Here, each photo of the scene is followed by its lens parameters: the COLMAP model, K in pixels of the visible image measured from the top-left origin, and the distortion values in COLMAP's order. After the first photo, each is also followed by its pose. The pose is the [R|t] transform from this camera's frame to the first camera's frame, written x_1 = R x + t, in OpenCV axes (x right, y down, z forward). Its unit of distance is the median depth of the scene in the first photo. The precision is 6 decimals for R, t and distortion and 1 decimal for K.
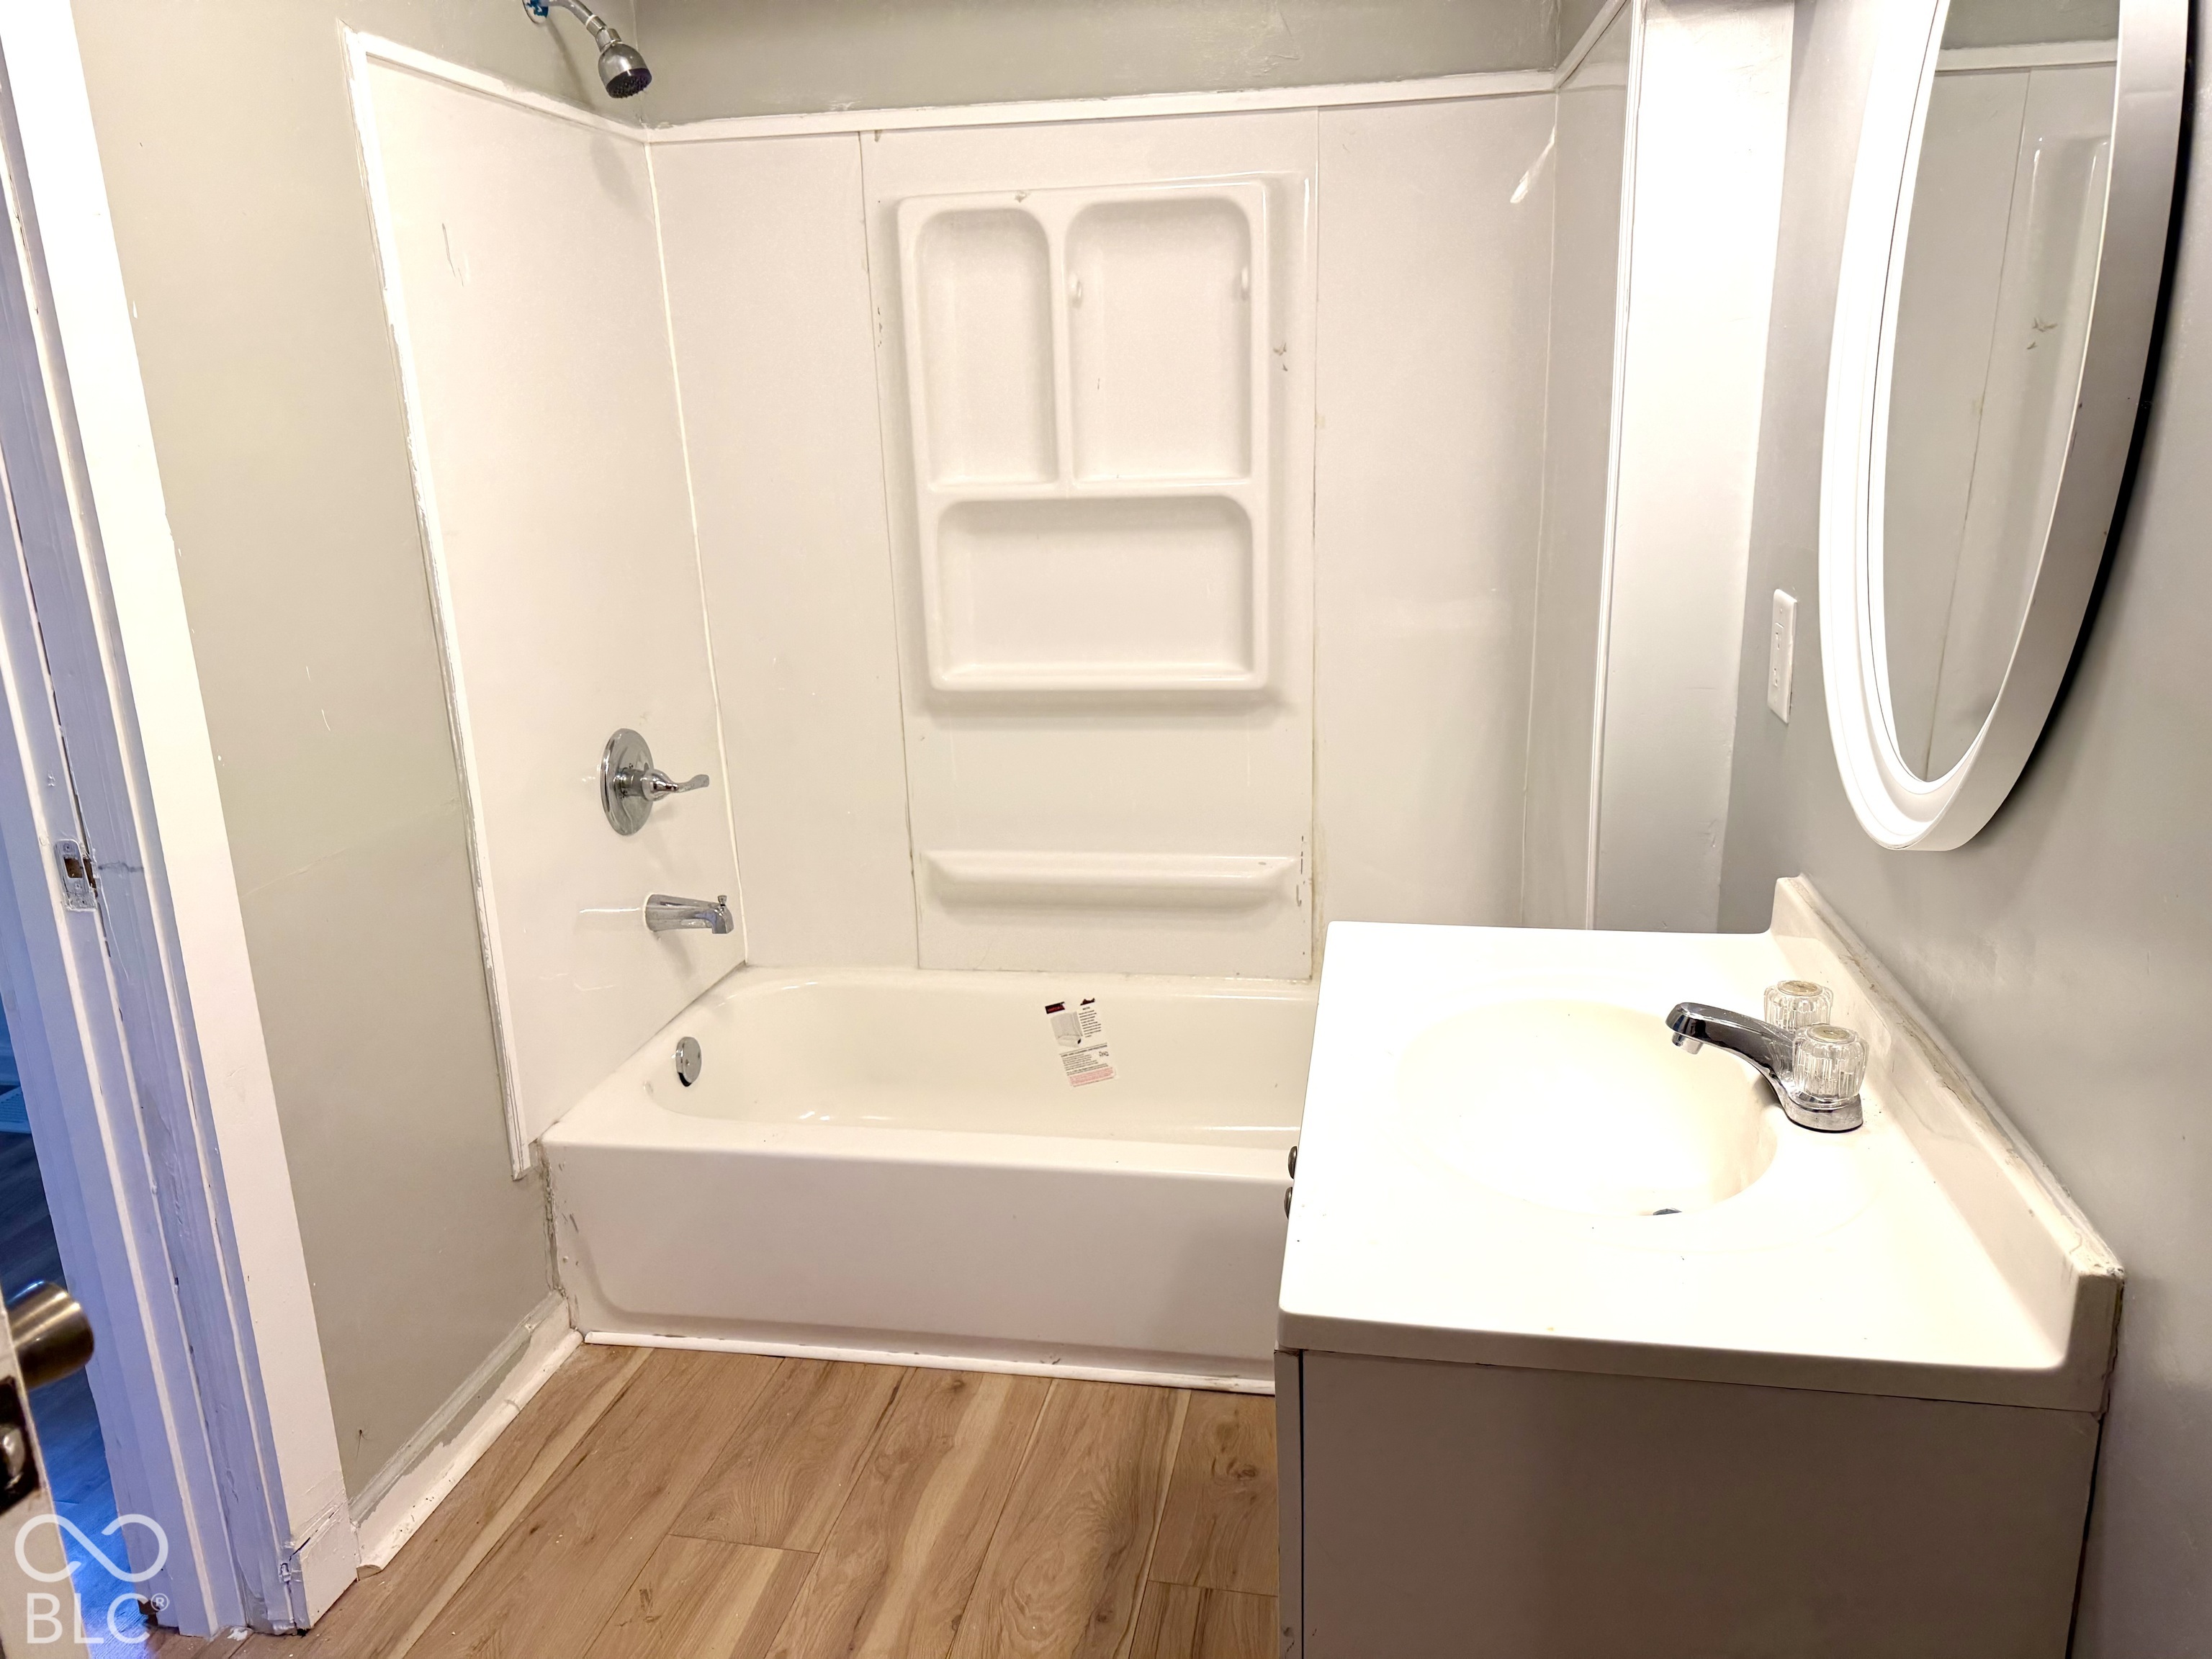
lens RADIAL K [[1564.5, 0, 1106.9], [0, 1564.5, 819.6], [0, 0, 1]] dist [0.020519, -0.030216]
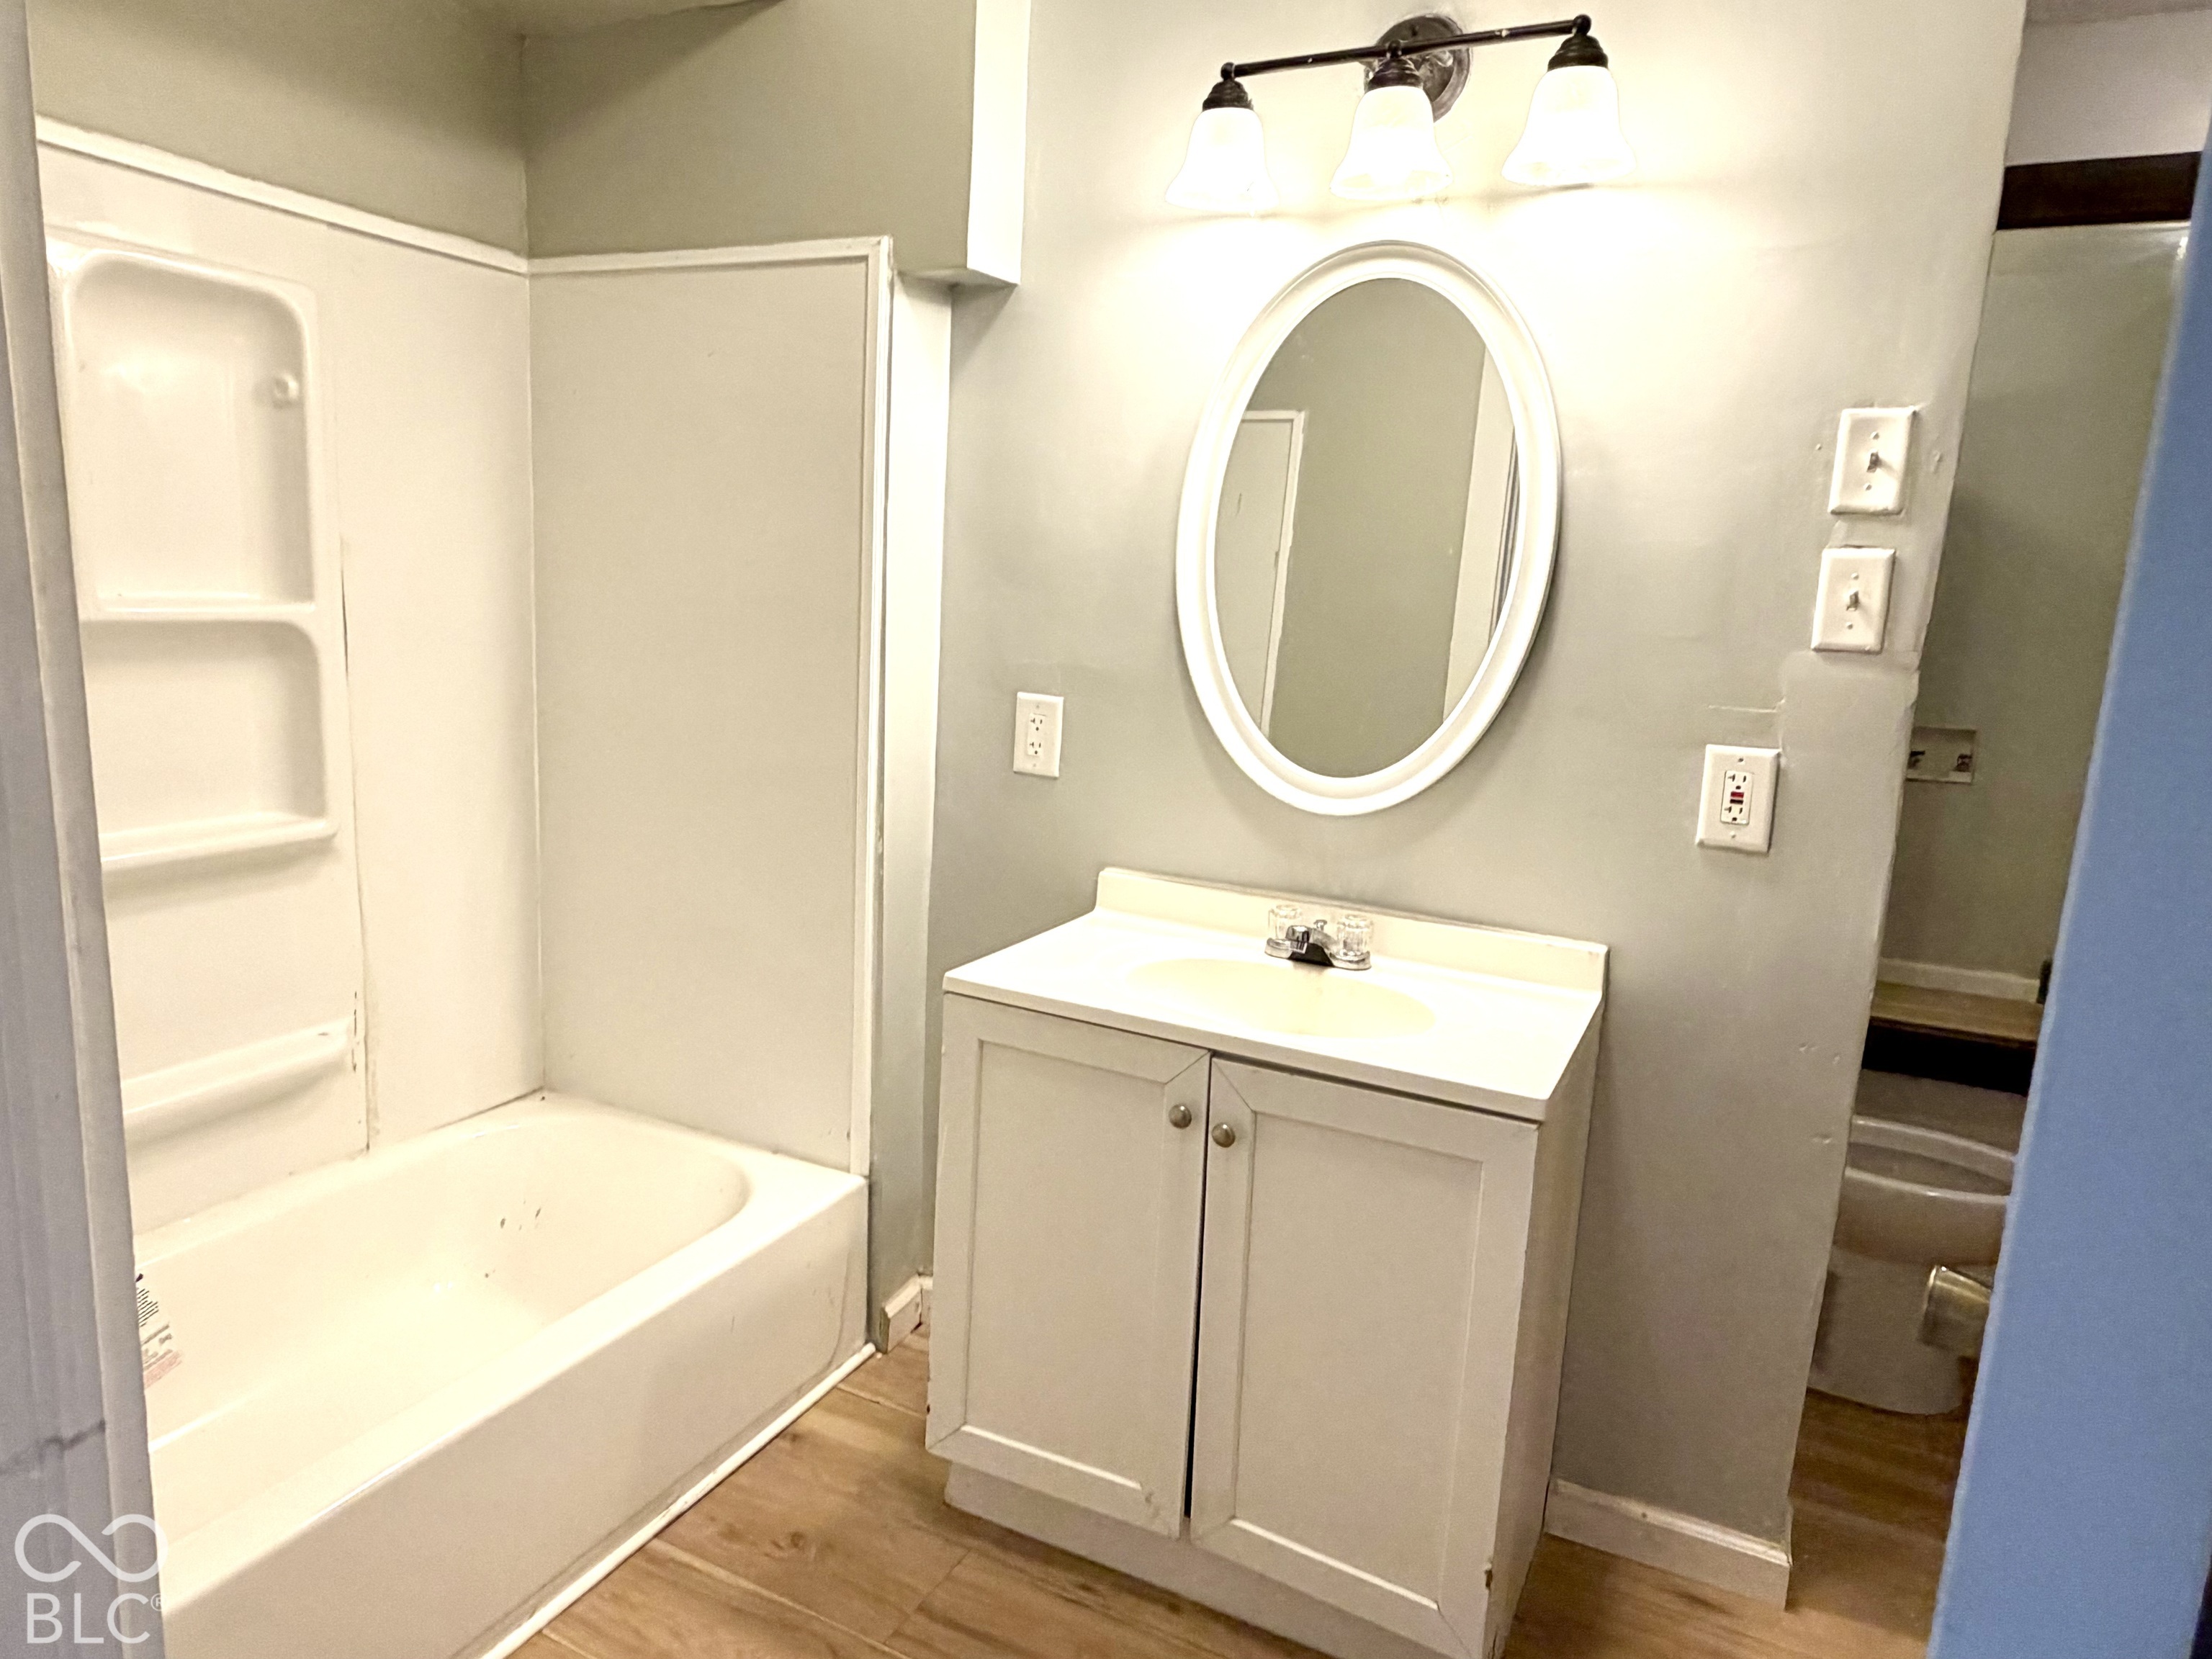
lens RADIAL K [[1405.6, 0, 1106.3], [0, 1405.6, 779.9], [0, 0, 1]] dist [0.023931, -0.001705]
pose [[0.272848, -0.098101, 0.957042, -0.652620], [0.182920, 0.981931, 0.048502, -0.087290], [-0.944507, 0.161829, 0.285862, 0.401554]]
